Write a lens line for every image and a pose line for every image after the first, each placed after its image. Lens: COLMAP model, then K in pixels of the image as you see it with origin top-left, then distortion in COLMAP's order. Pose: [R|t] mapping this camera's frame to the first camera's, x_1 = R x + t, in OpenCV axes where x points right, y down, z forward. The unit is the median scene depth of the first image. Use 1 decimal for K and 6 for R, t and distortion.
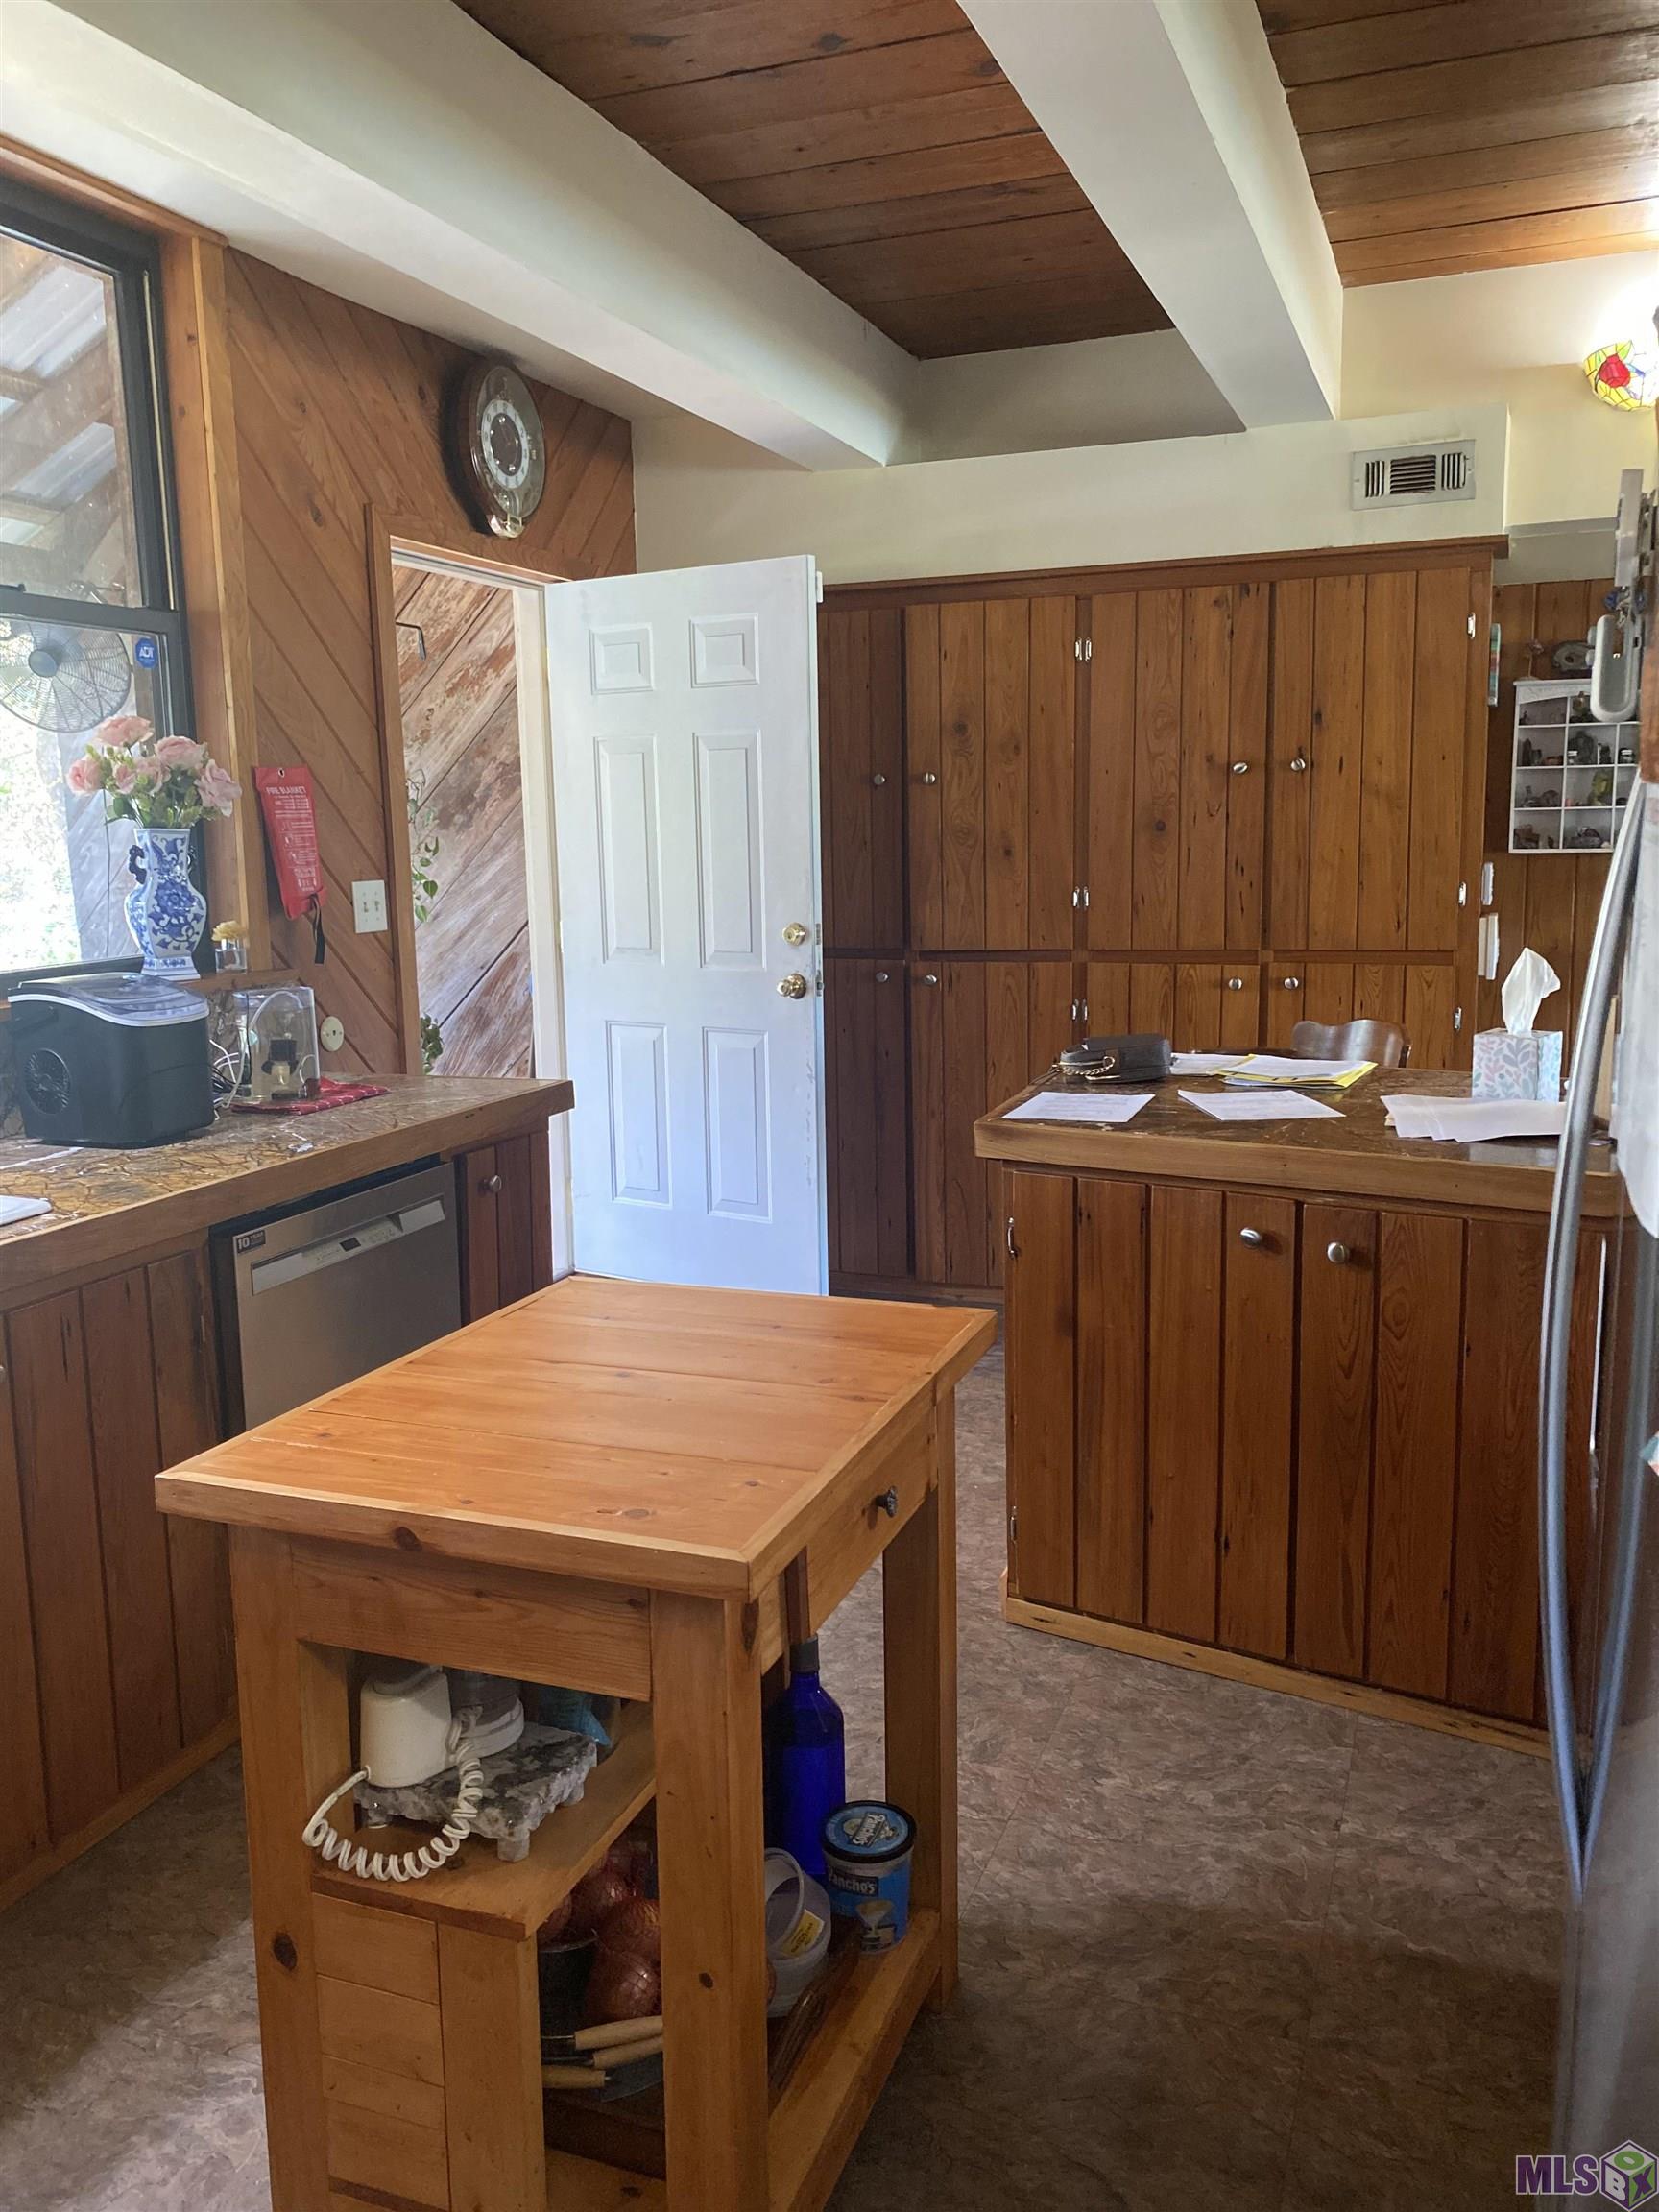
lens RADIAL K [[1691.9, 0, 837.4], [0, 1691.9, 1046.6], [0, 0, 1]] dist [0.002714, 0.001270]
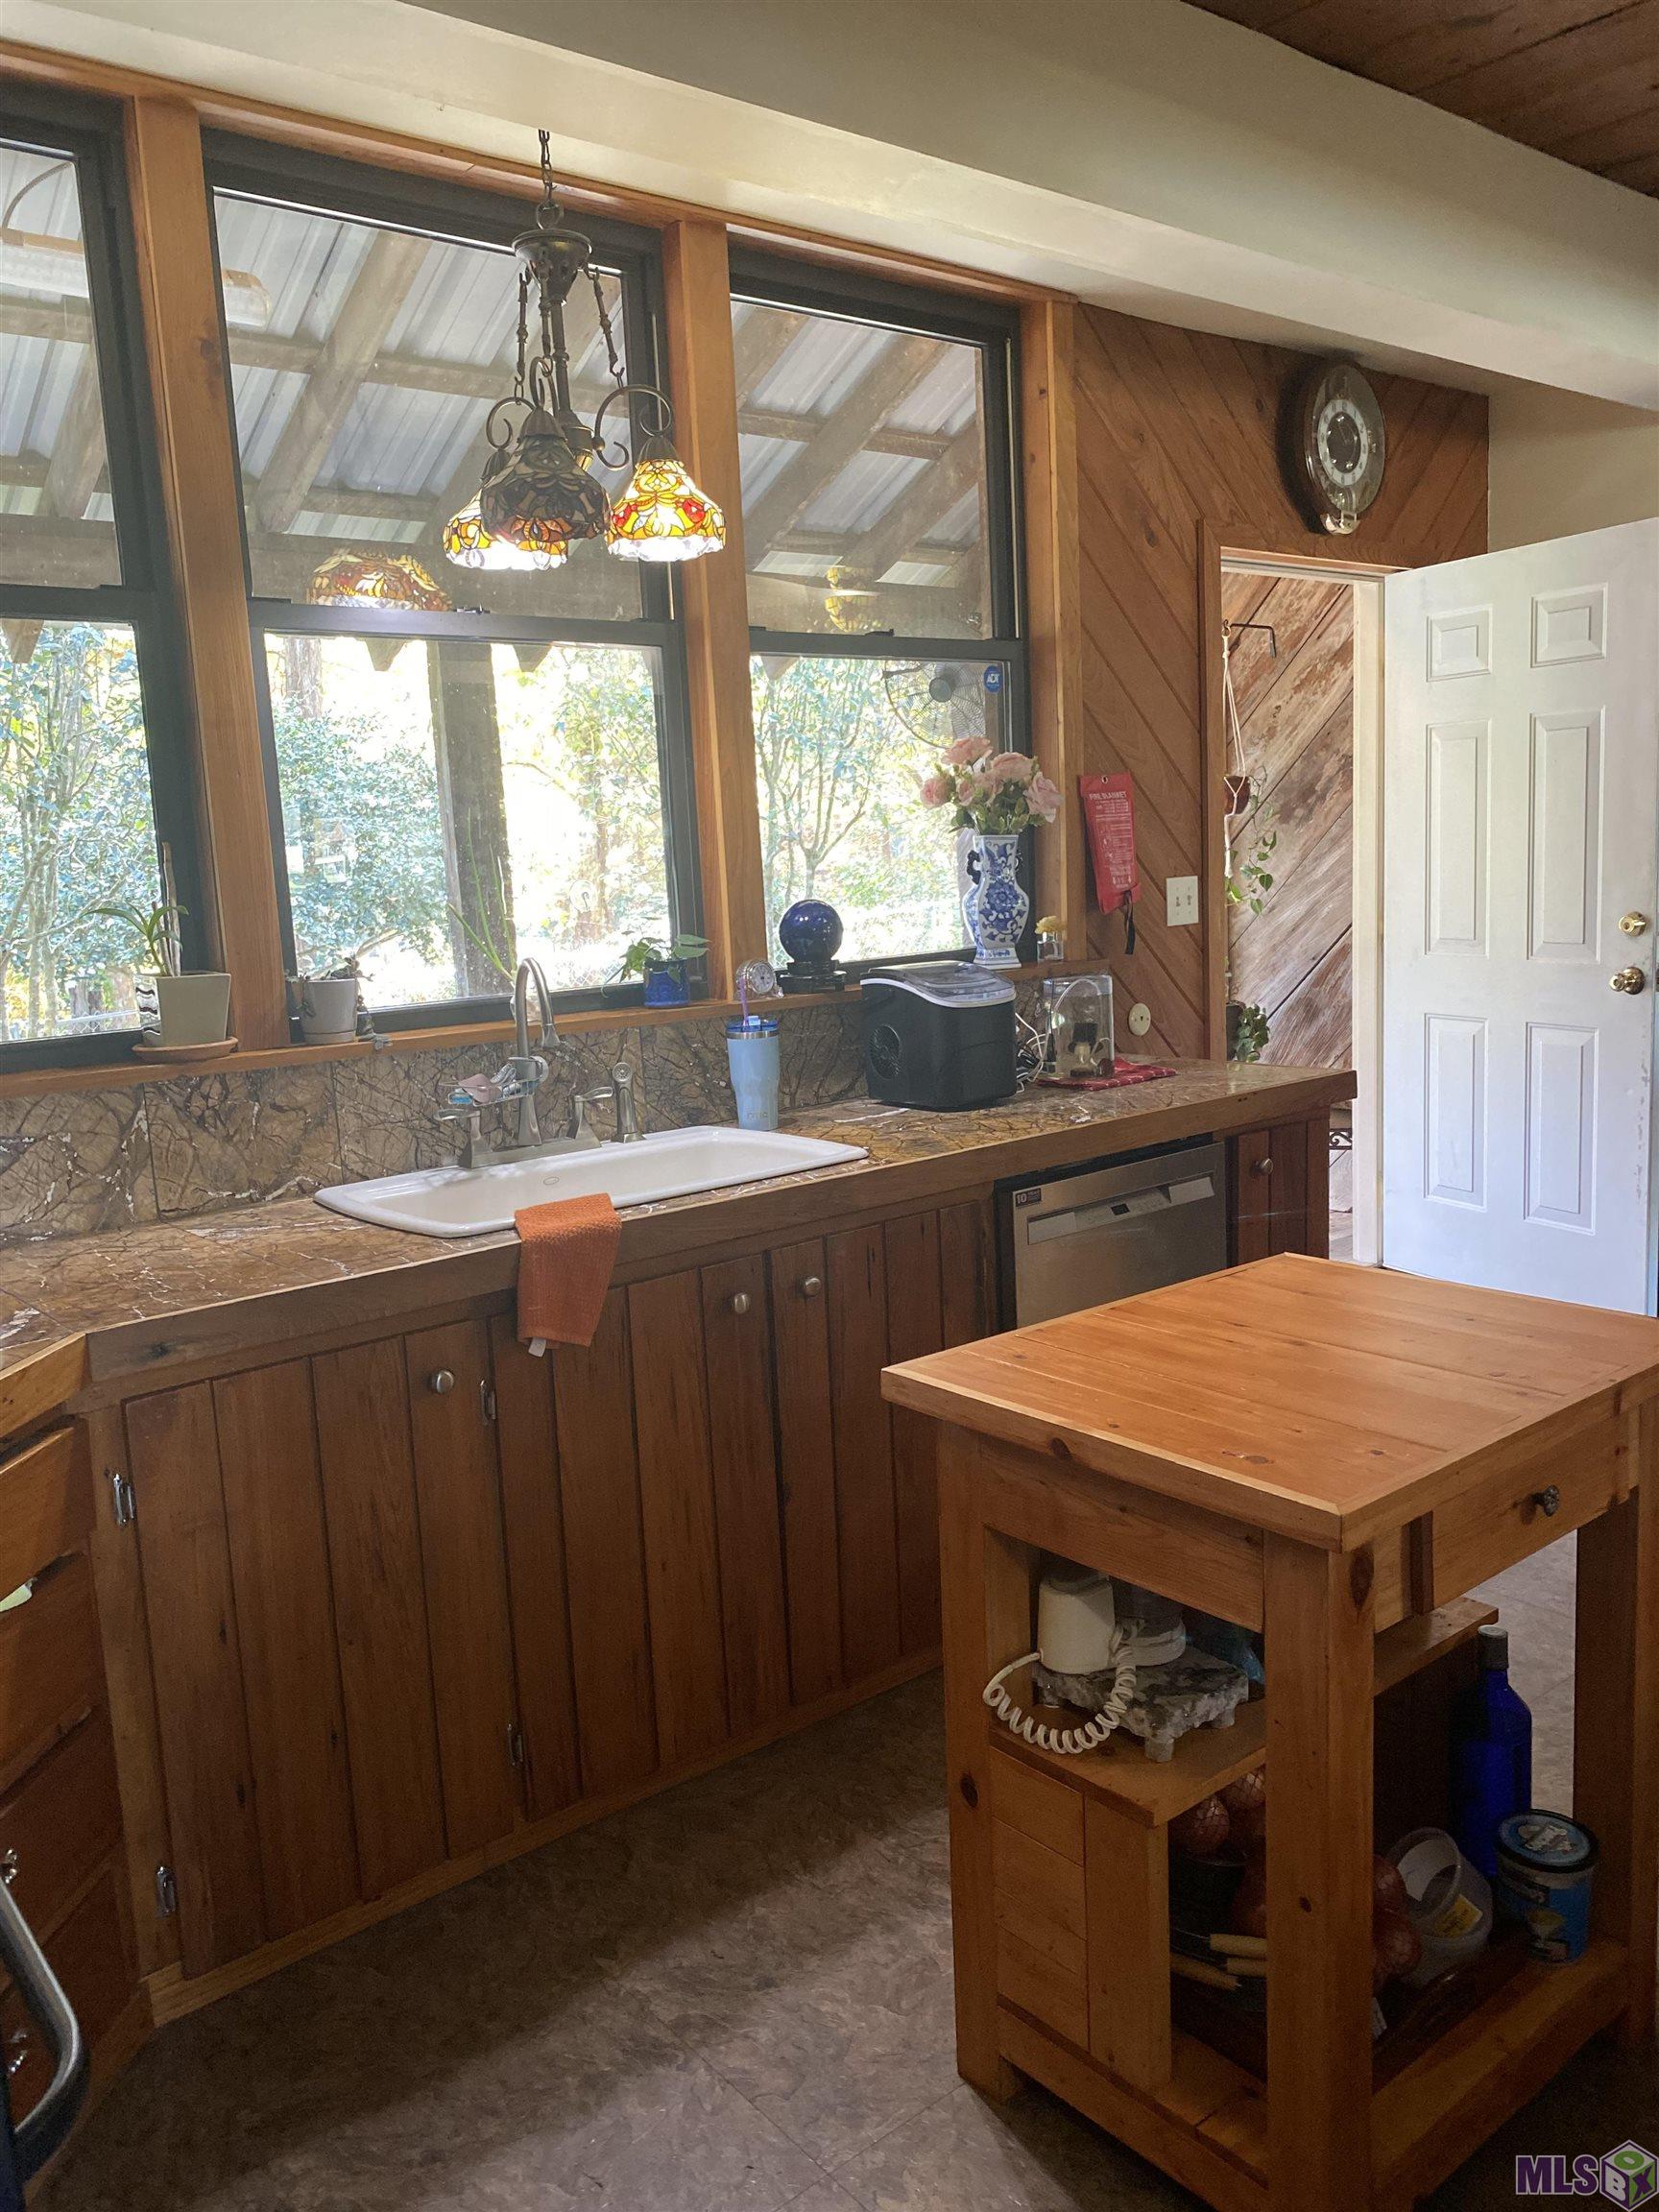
lens RADIAL K [[1672.2, 0, 827.8], [0, 1672.2, 1033.2], [0, 0, 1]] dist [0.071677, -0.113645]
pose [[0.866462, 0.030696, -0.498298, 0.079029], [-0.032188, 0.999466, 0.005598, 0.002153], [0.498204, 0.011189, 0.866988, -0.036835]]
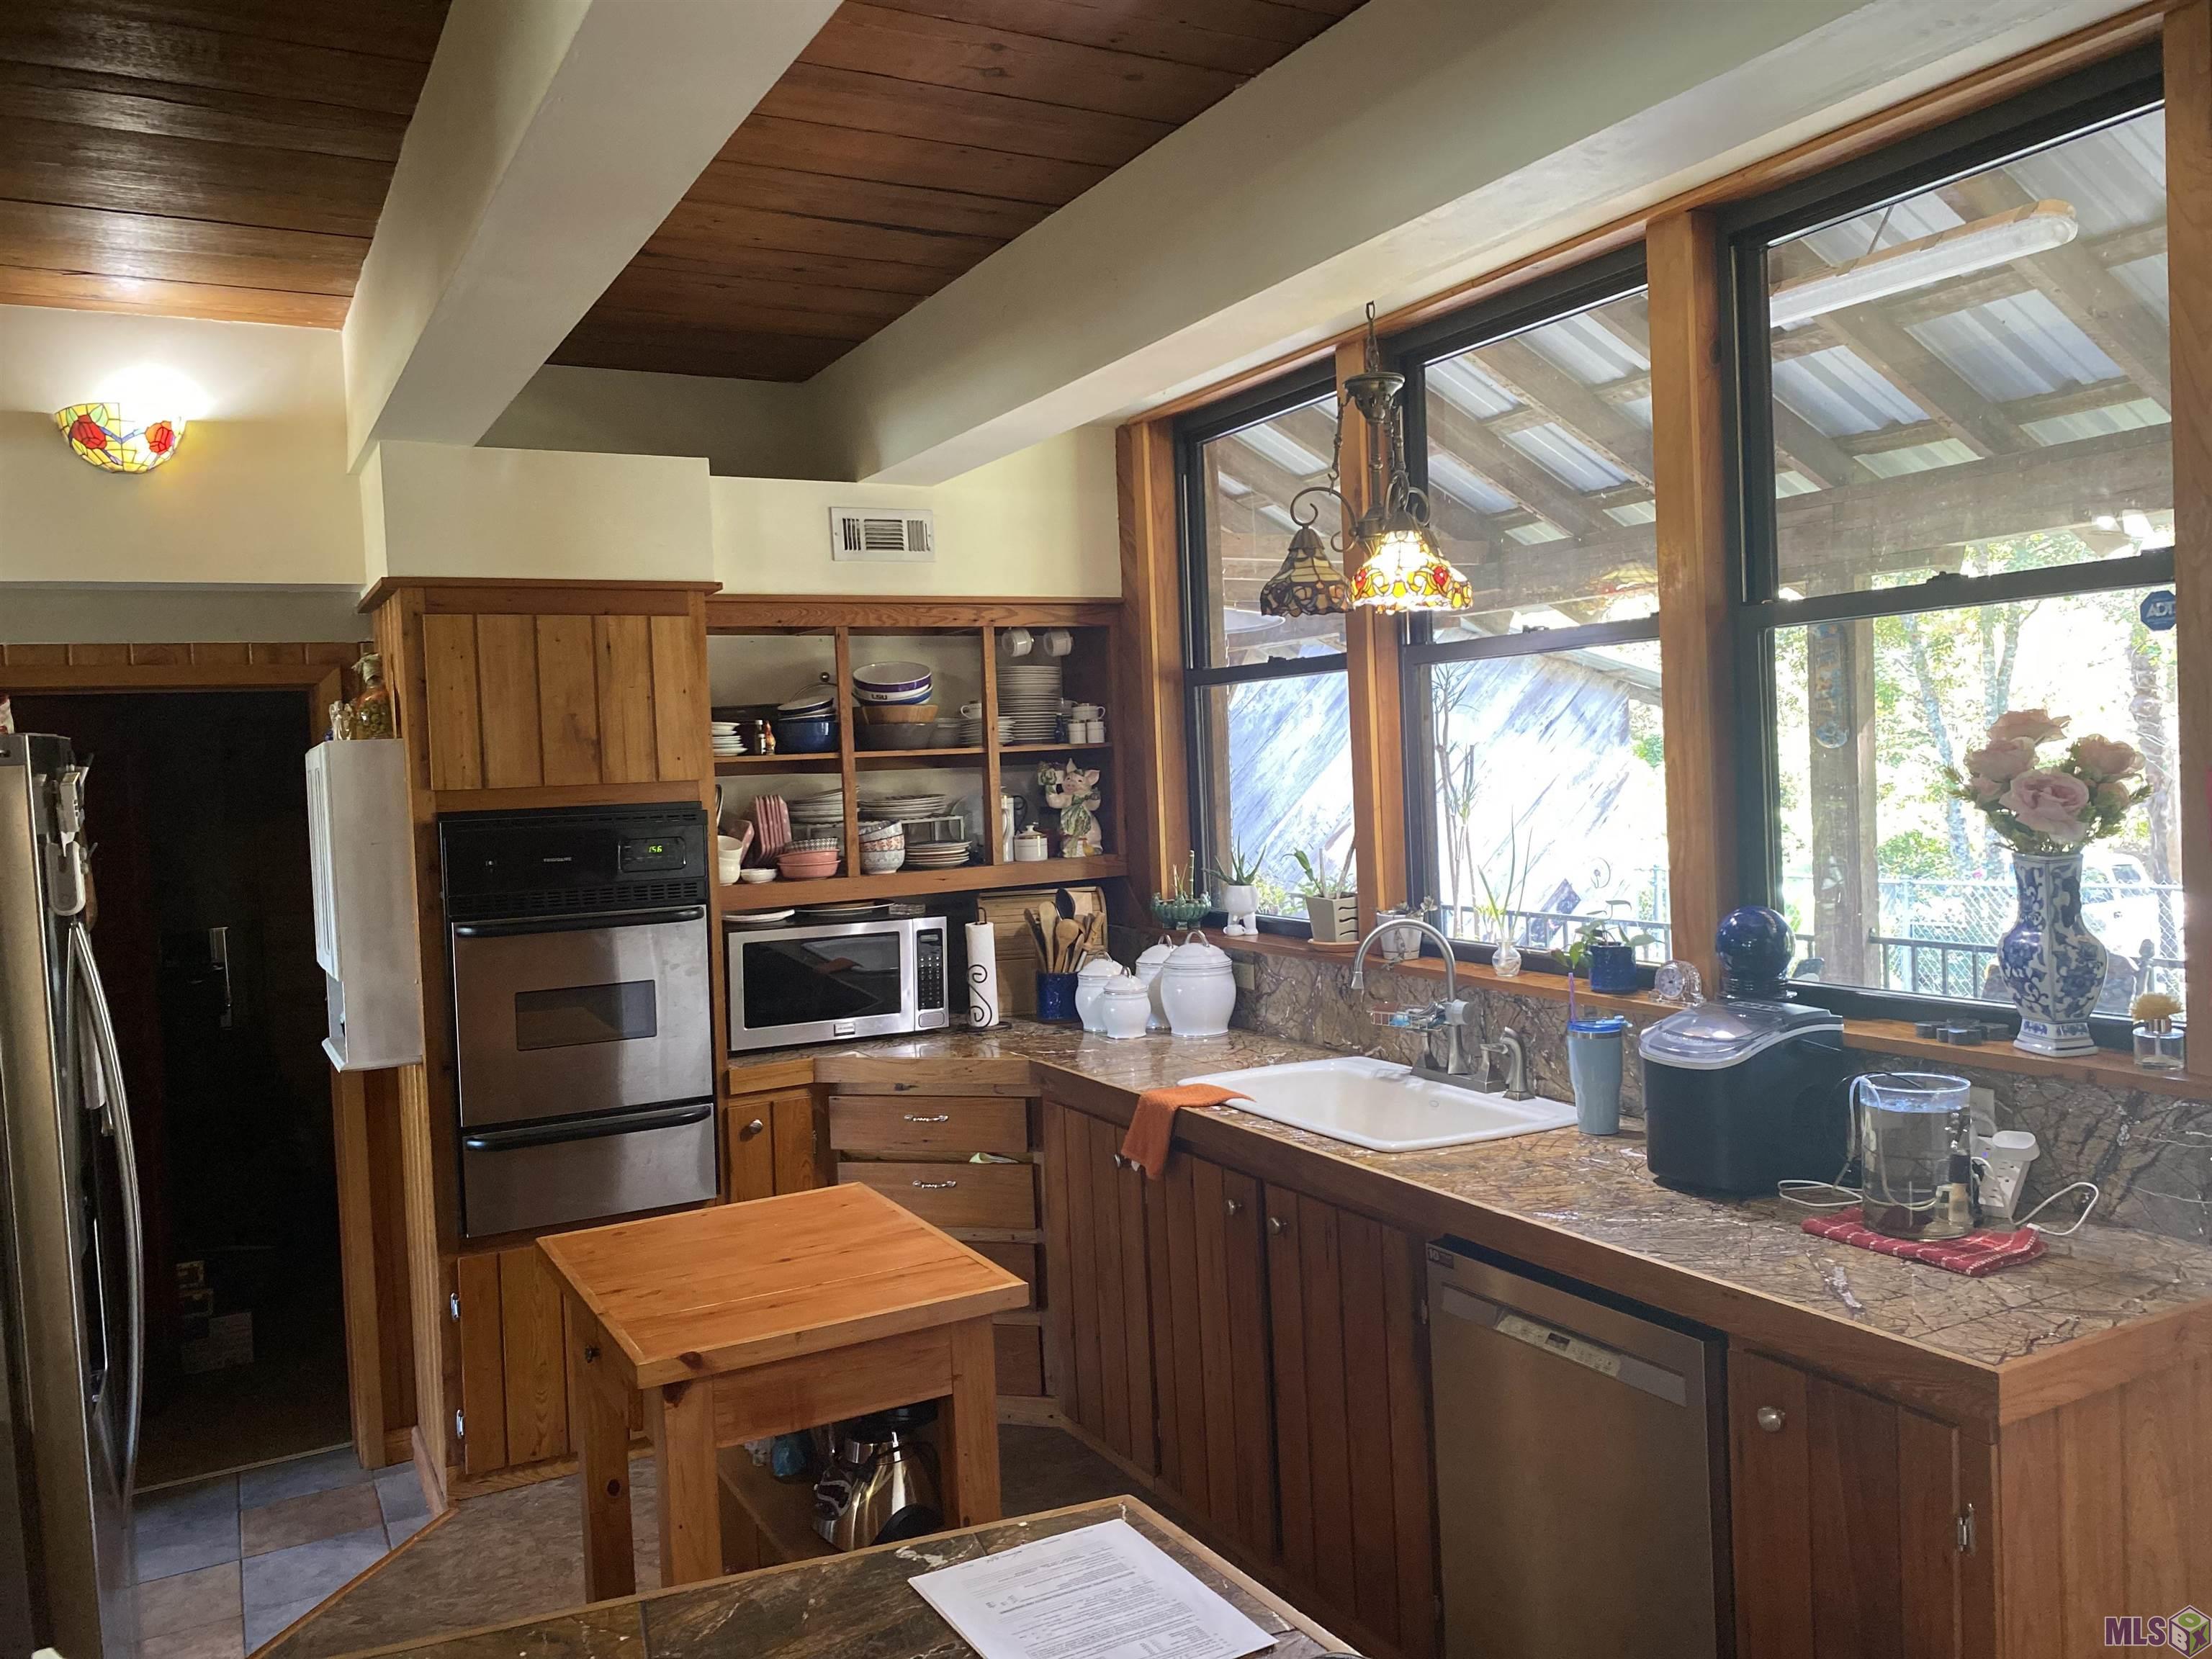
lens RADIAL K [[1691.9, 0, 1106.0], [0, 1691.9, 829.5], [0, 0, 1]] dist [0.002714, 0.001270]
pose [[-0.643476, 0.077522, -0.761531, 0.463183], [-0.044626, 0.989367, 0.138423, -0.232754], [0.764164, 0.123056, -0.633174, 1.222640]]
